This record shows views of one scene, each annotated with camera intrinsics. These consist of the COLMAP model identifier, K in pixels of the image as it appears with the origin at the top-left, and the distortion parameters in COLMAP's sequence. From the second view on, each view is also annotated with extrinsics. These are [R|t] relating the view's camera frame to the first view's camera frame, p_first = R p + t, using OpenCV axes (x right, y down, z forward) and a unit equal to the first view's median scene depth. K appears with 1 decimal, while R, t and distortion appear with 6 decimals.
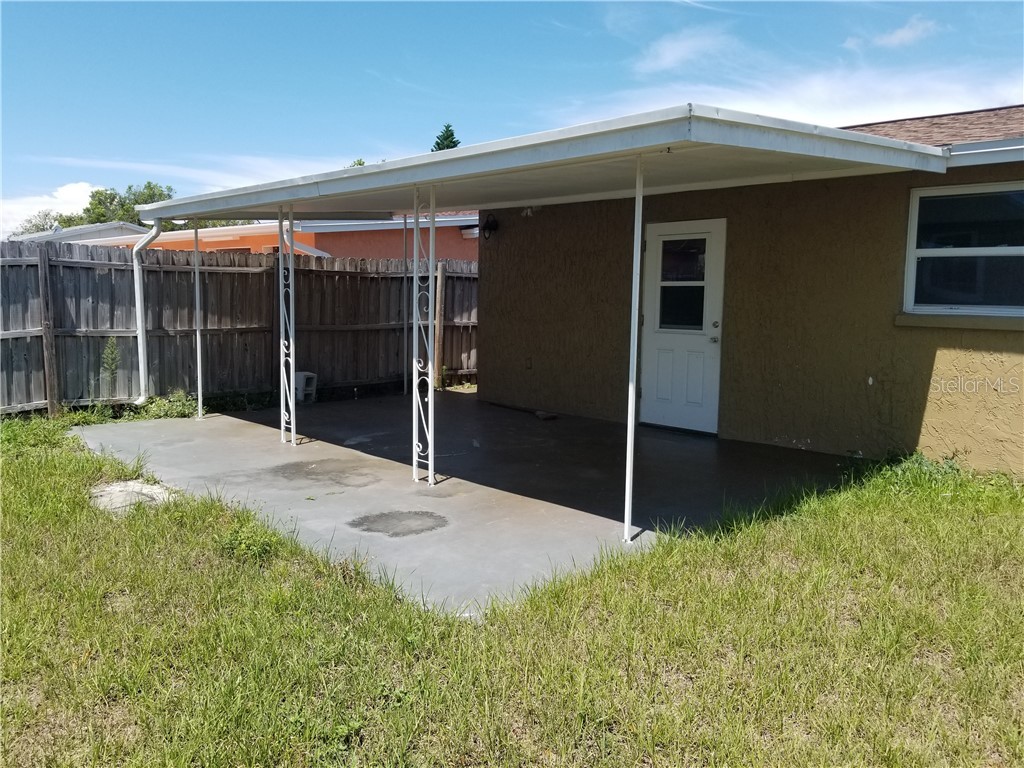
lens RADIAL K [[804.0, 0, 505.5], [0, 804.0, 377.9], [0, 0, 1]] dist [0.071600, -0.128844]
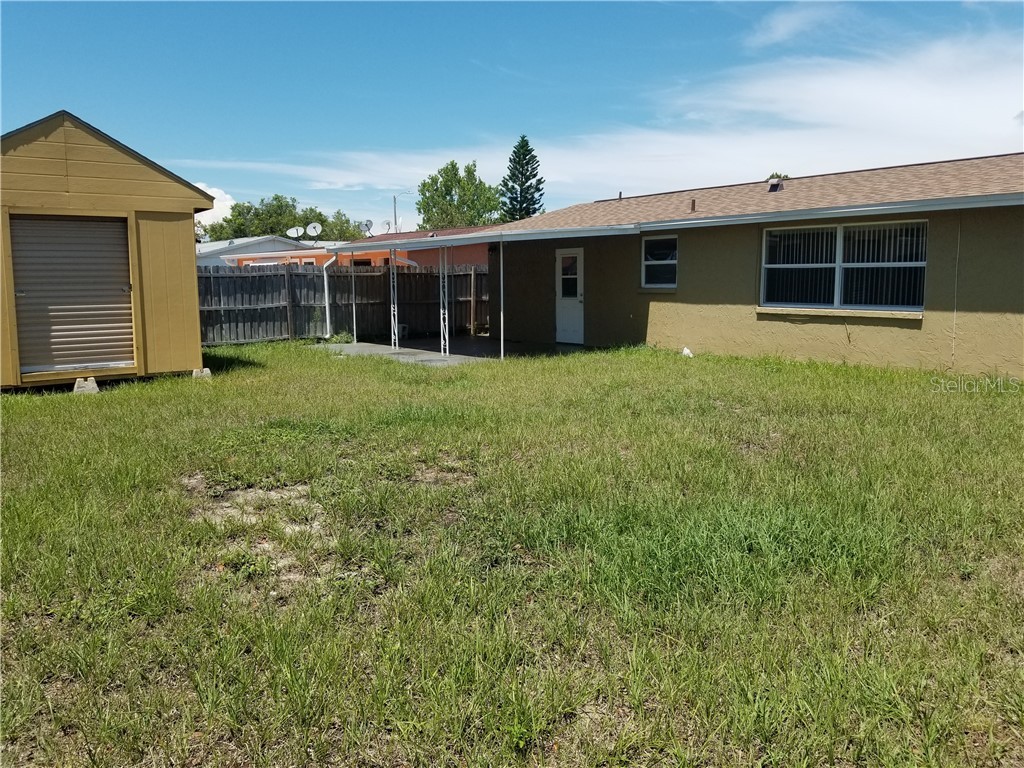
lens RADIAL K [[799.9, 0, 517.6], [0, 799.9, 376.1], [0, 0, 1]] dist [0.067784, -0.145741]
pose [[0.994331, -0.009696, -0.105884, 0.278241], [0.011157, 0.999851, 0.013209, 0.111875], [0.105740, -0.014316, 0.994291, -1.074264]]
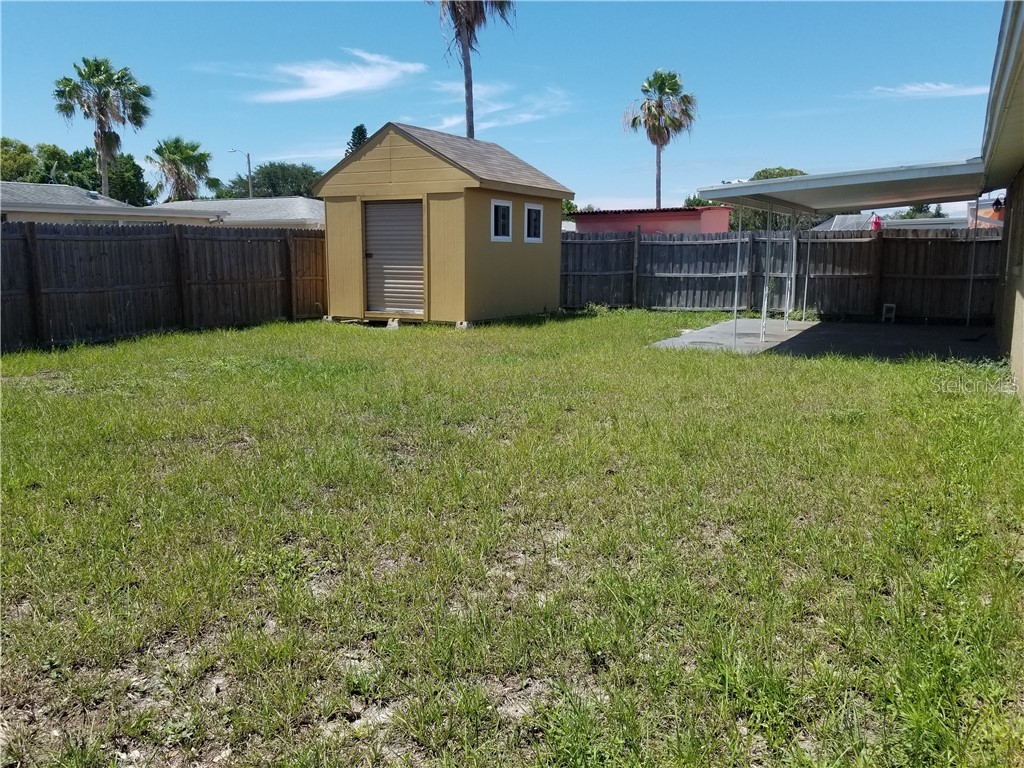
lens RADIAL K [[804.0, 0, 505.5], [0, 804.0, 377.9], [0, 0, 1]] dist [0.071600, -0.128844]
pose [[0.299948, 0.134537, -0.944421, 1.182793], [-0.096401, 0.989212, 0.110301, 0.036948], [0.949072, 0.057958, 0.309682, -0.216177]]
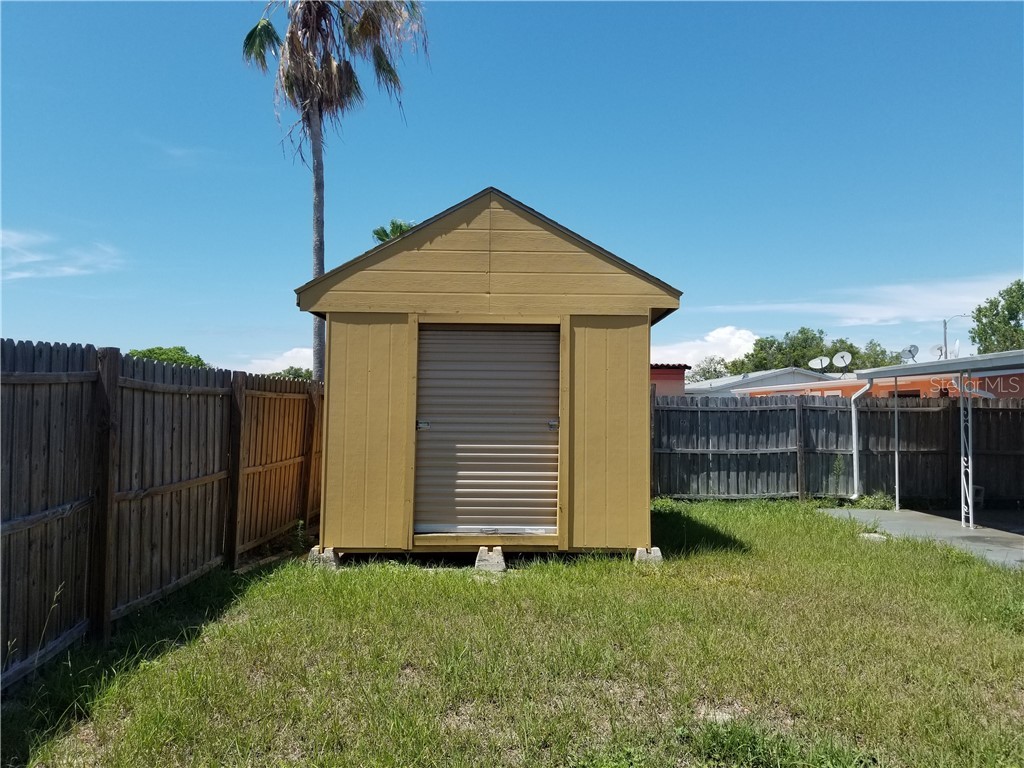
lens RADIAL K [[804.0, 0, 505.5], [0, 804.0, 377.9], [0, 0, 1]] dist [0.071600, -0.128844]
pose [[0.736117, -0.039562, -0.675698, 0.102633], [-0.070309, 0.988421, -0.134467, 0.058507], [0.673193, 0.146491, 0.724811, -0.571691]]
